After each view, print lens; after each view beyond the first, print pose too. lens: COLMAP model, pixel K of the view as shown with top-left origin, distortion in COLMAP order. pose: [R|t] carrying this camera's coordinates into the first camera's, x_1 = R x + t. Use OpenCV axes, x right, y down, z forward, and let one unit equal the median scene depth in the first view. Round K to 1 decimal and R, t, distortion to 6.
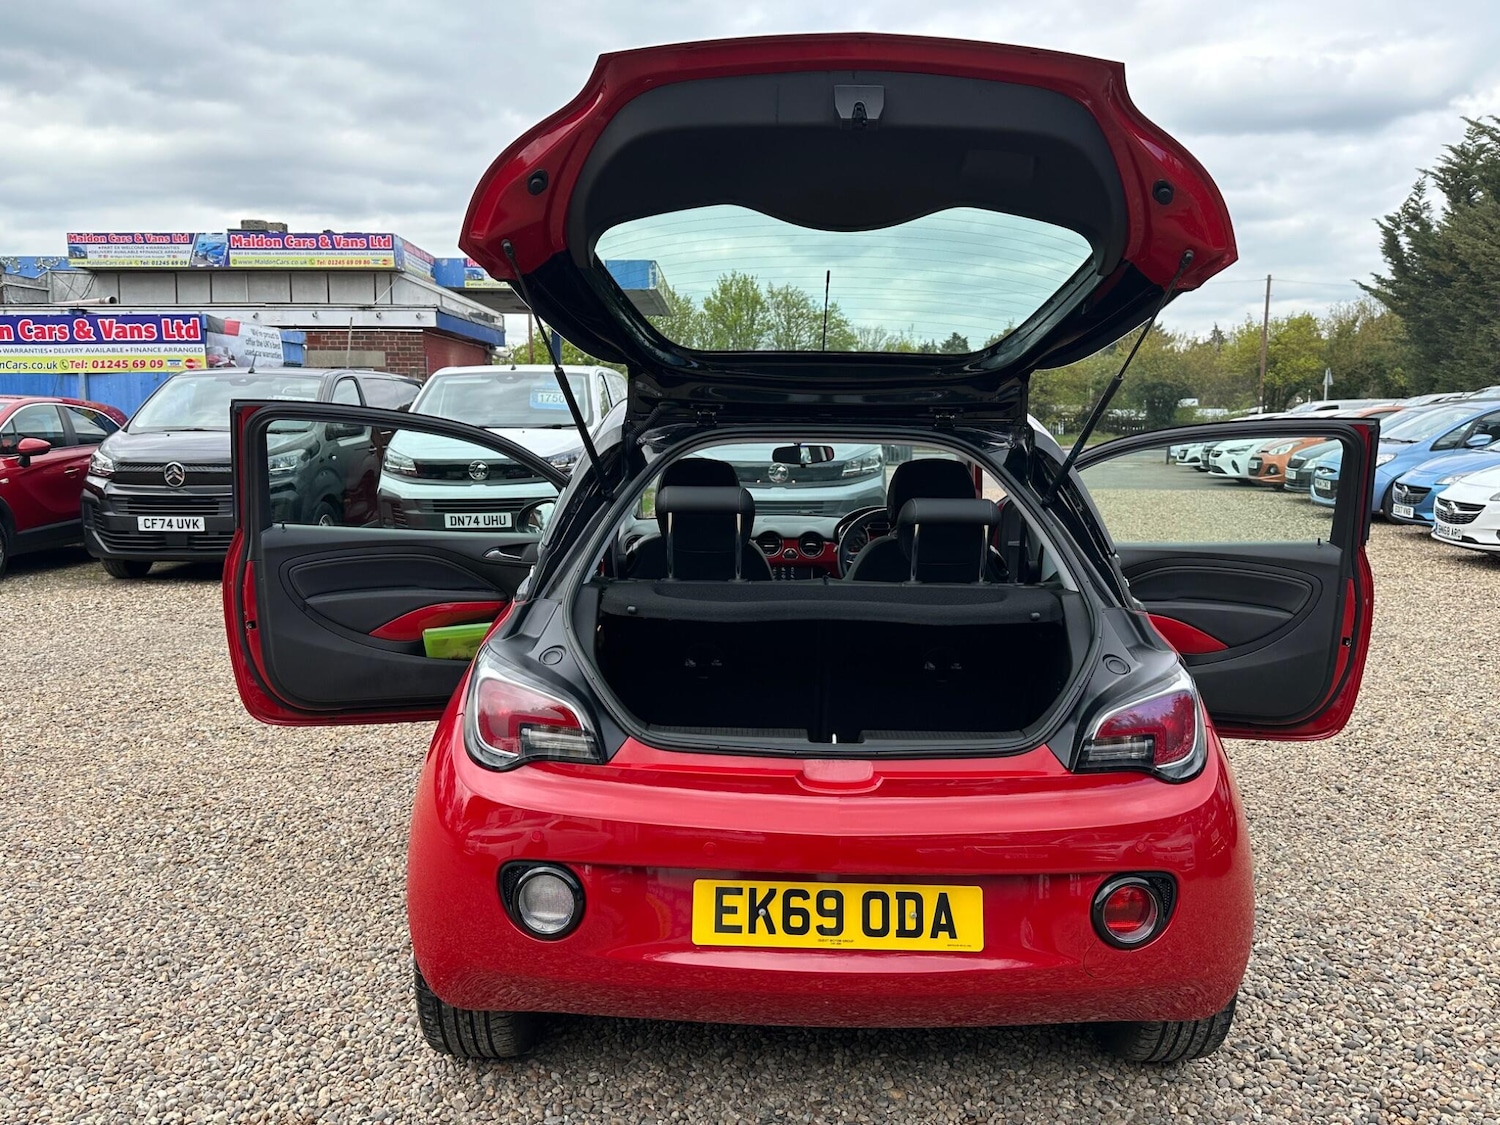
lens RADIAL K [[1157.6, 0, 741.1], [0, 1157.6, 559.8], [0, 0, 1]] dist [0.072762, -0.100102]
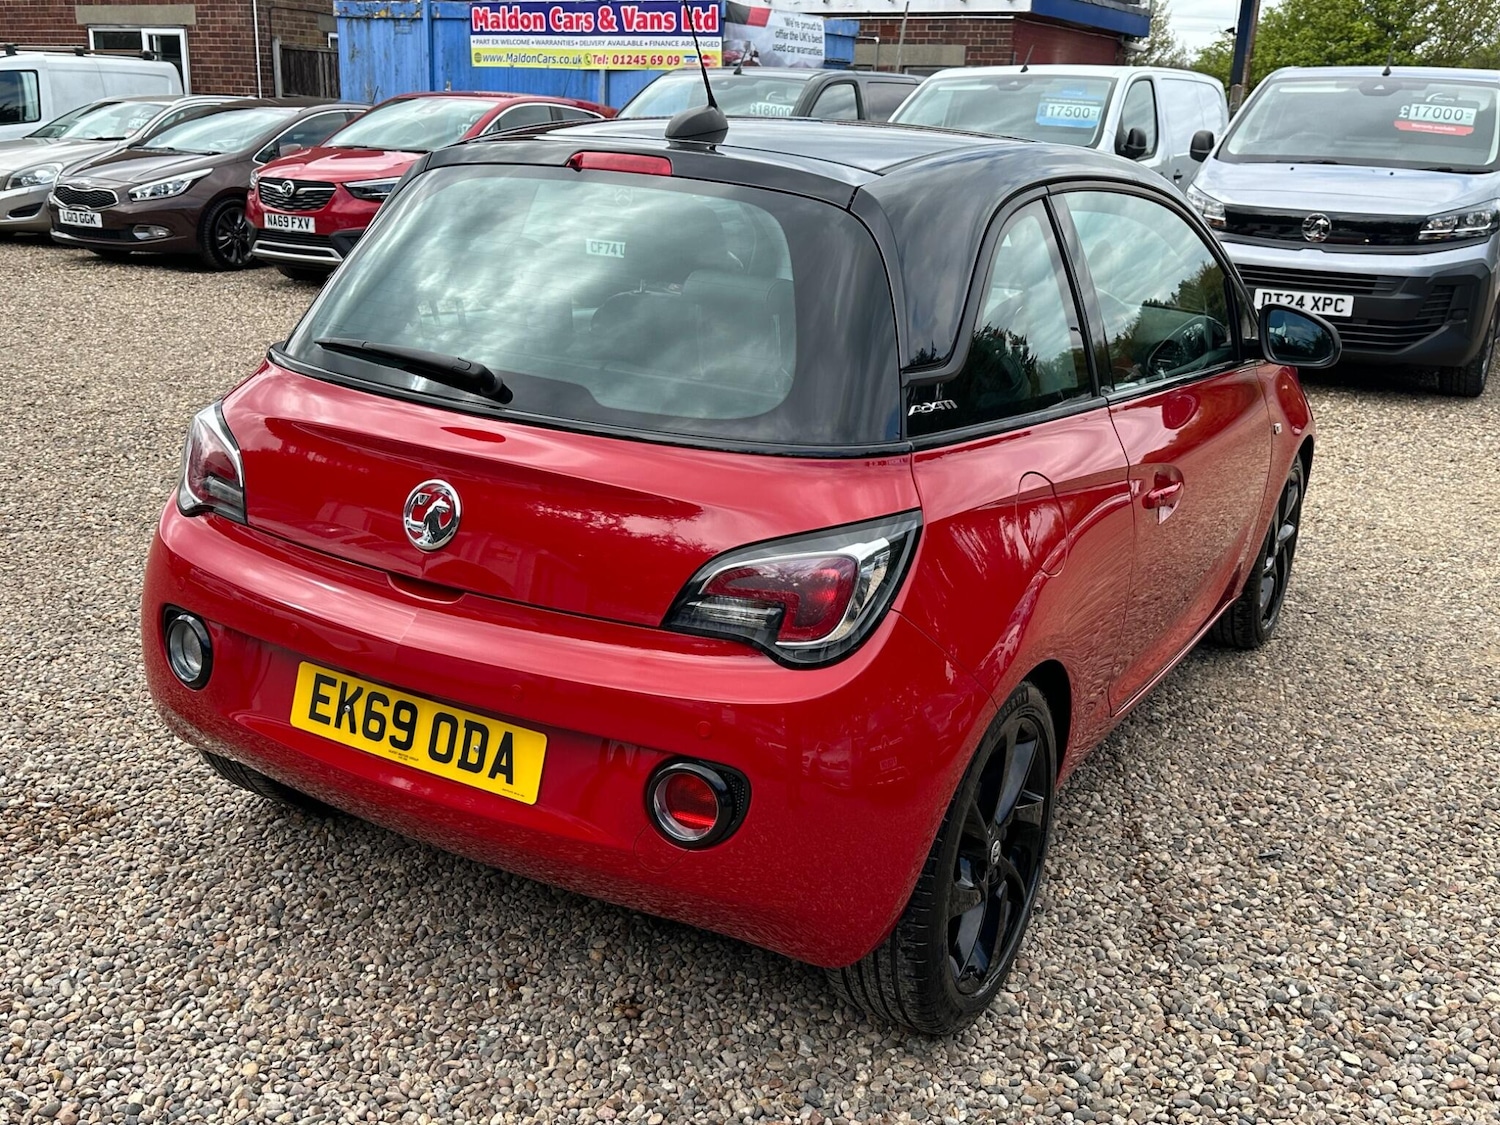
lens RADIAL K [[1445.7, 0, 754.5], [0, 1445.7, 559.5], [0, 0, 1]] dist [0.211748, -0.468564]
pose [[0.869304, 0.172862, -0.463066, 0.145083], [-0.096676, 0.978221, 0.183680, -0.010322], [0.484732, -0.114906, 0.867082, 0.028574]]
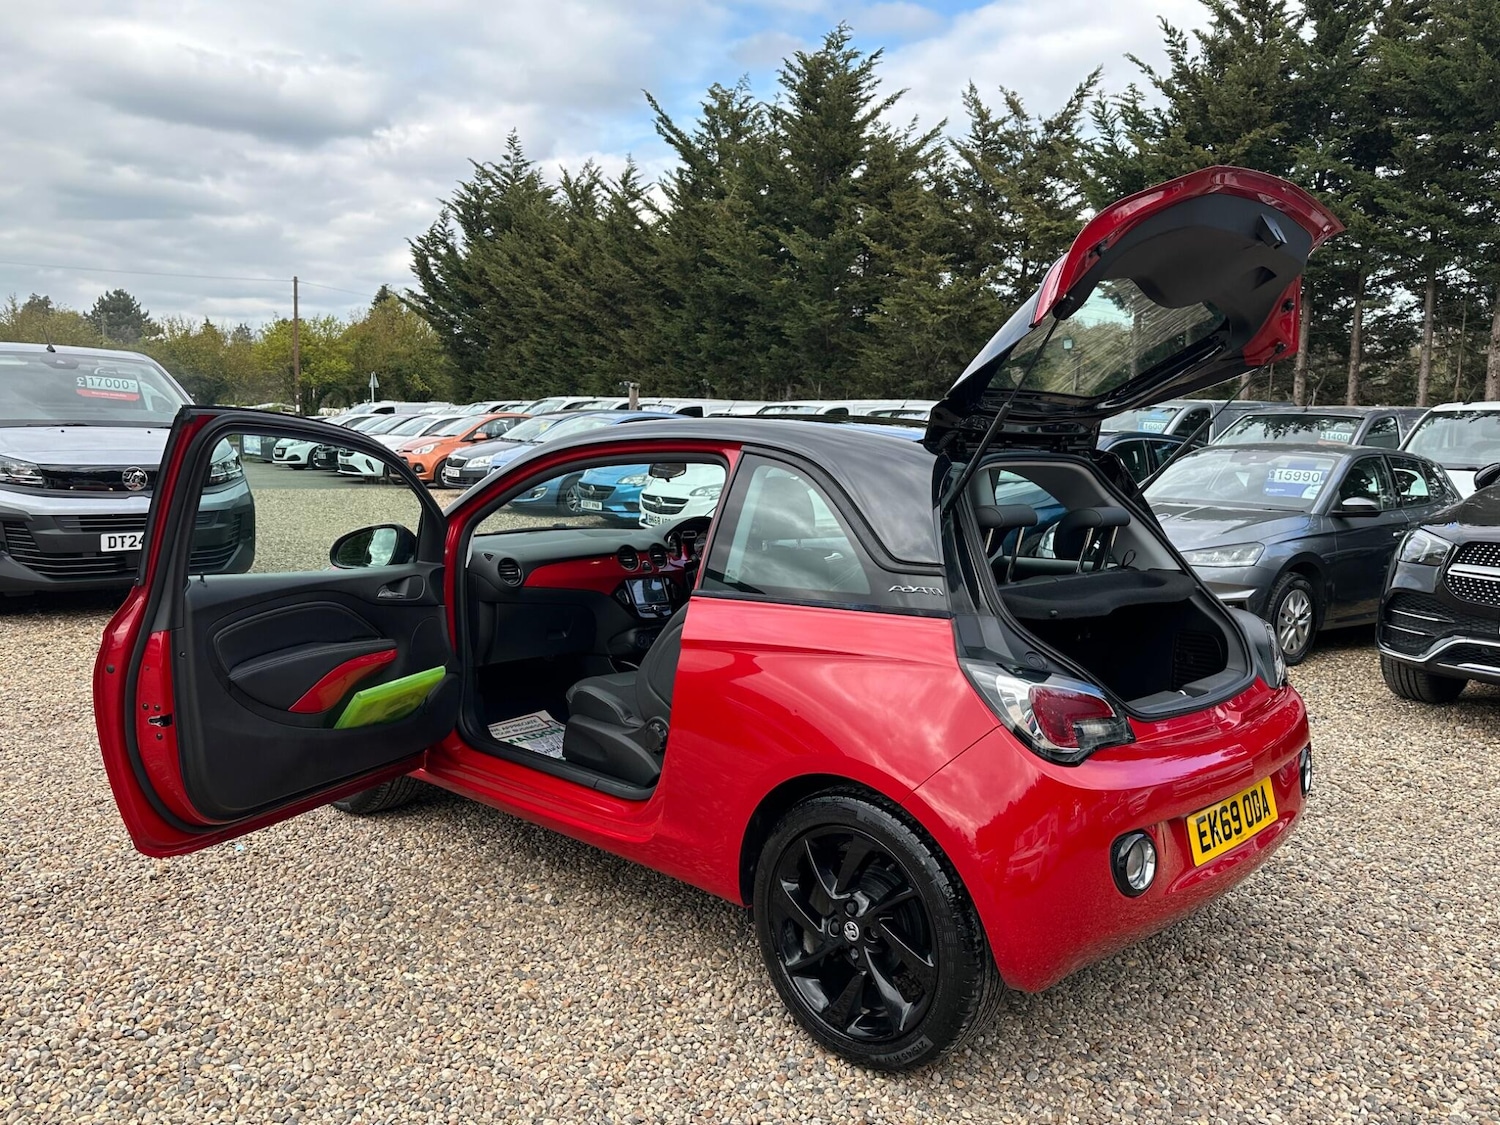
lens RADIAL K [[1157.6, 0, 741.1], [0, 1157.6, 559.8], [0, 0, 1]] dist [0.072762, -0.100102]
pose [[0.684126, -0.069415, 0.726053, -0.228190], [0.066572, 0.997248, 0.032615, -0.014237], [-0.726319, 0.026022, 0.686864, 0.084086]]
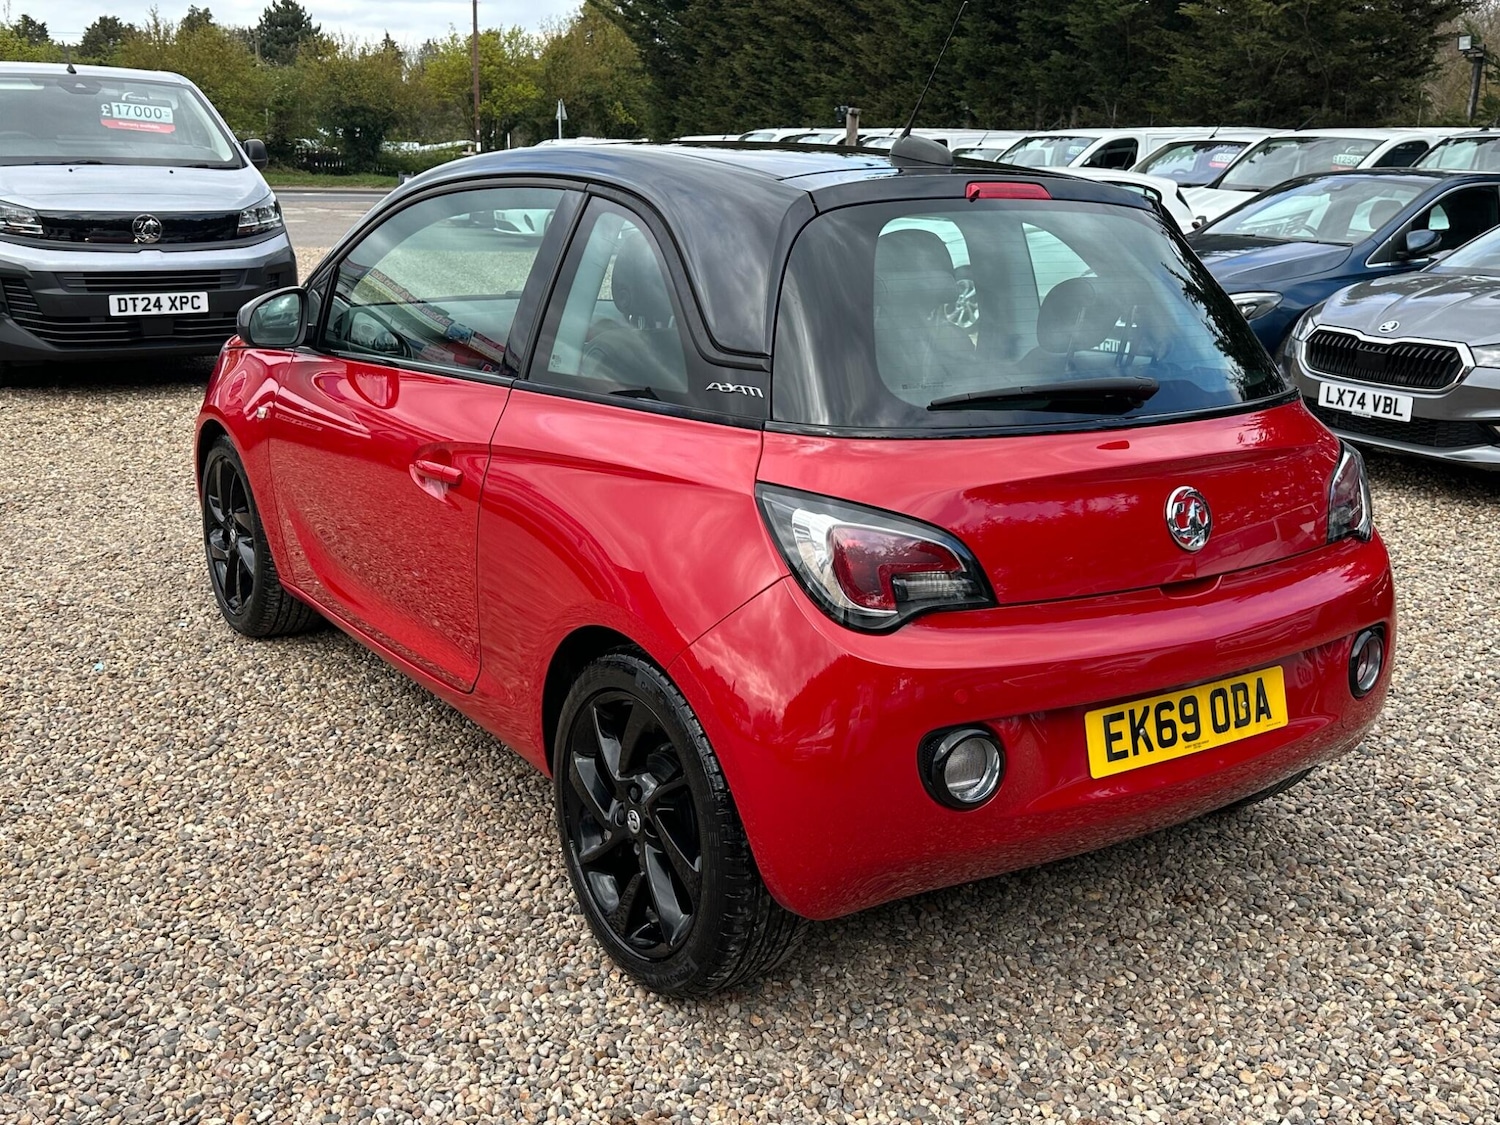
lens RADIAL K [[1437.4, 0, 727.1], [0, 1437.4, 569.2], [0, 0, 1]] dist [0.178943, -0.337584]
pose [[0.822364, -0.139315, 0.551643, -0.159035], [0.050672, 0.983640, 0.172874, -0.008825], [-0.566701, -0.114213, 0.815969, 0.042366]]
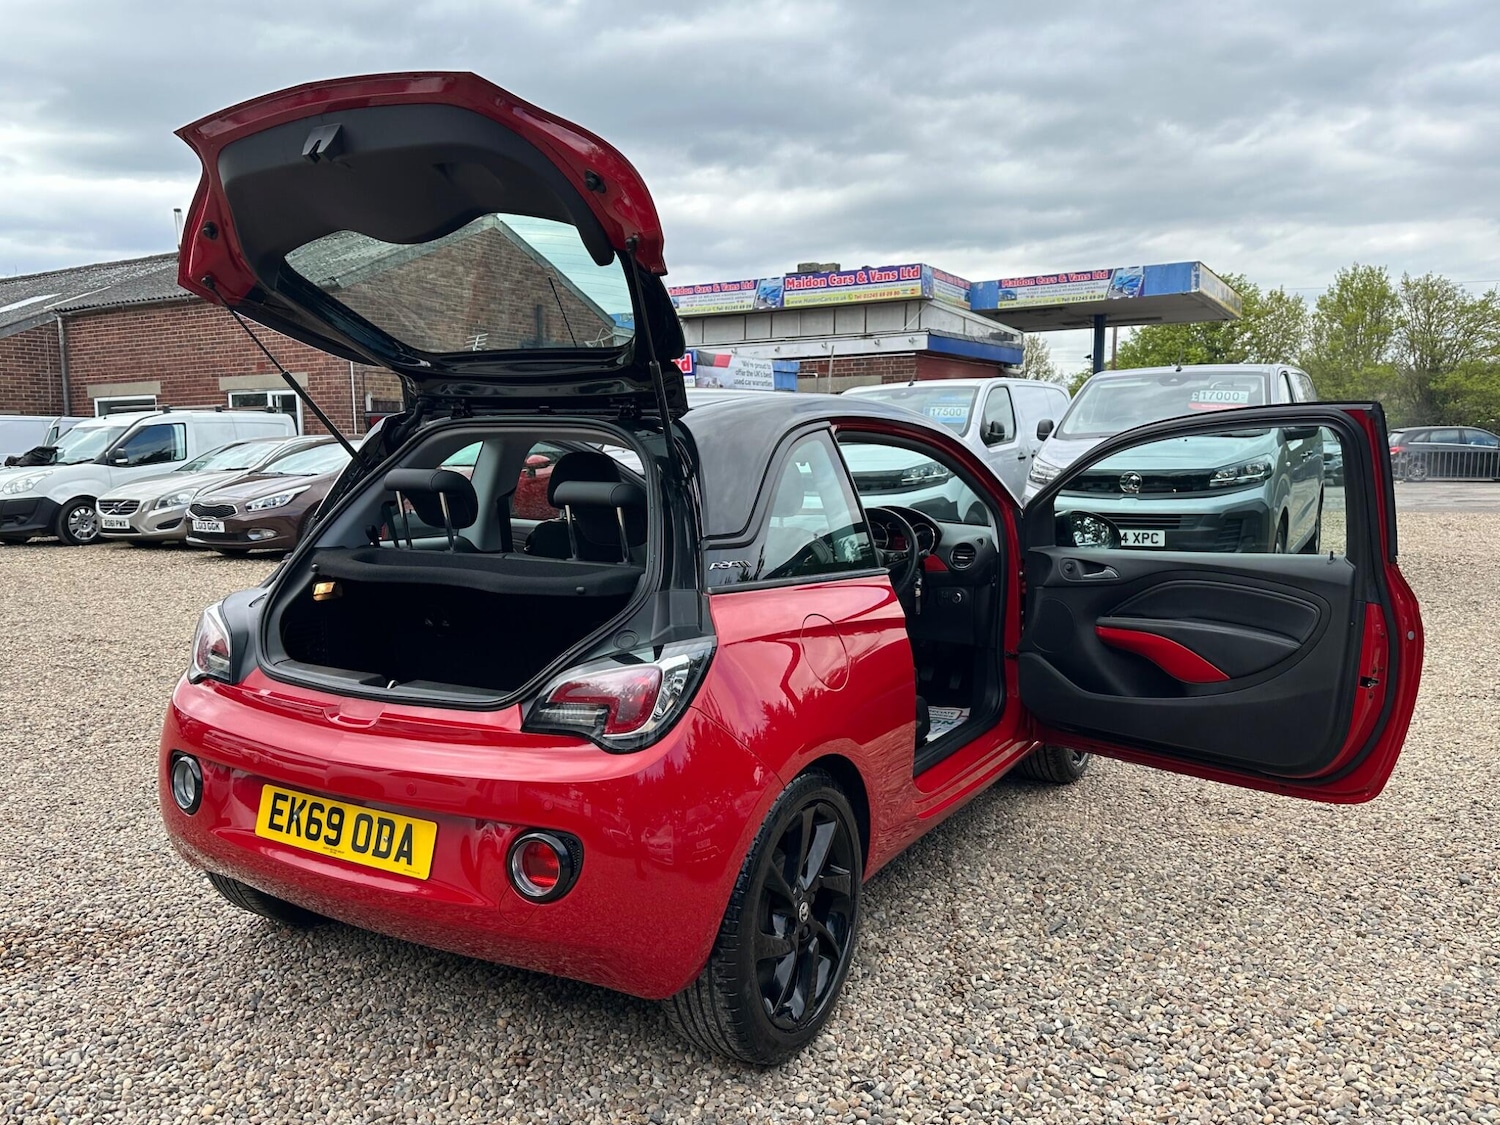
lens RADIAL K [[1157.6, 0, 741.1], [0, 1157.6, 559.8], [0, 0, 1]] dist [0.072762, -0.100102]
pose [[0.866508, 0.038975, -0.497639, 0.179047], [-0.048405, 0.998809, -0.006059, 0.003822], [0.496810, 0.029338, 0.867363, 0.030632]]
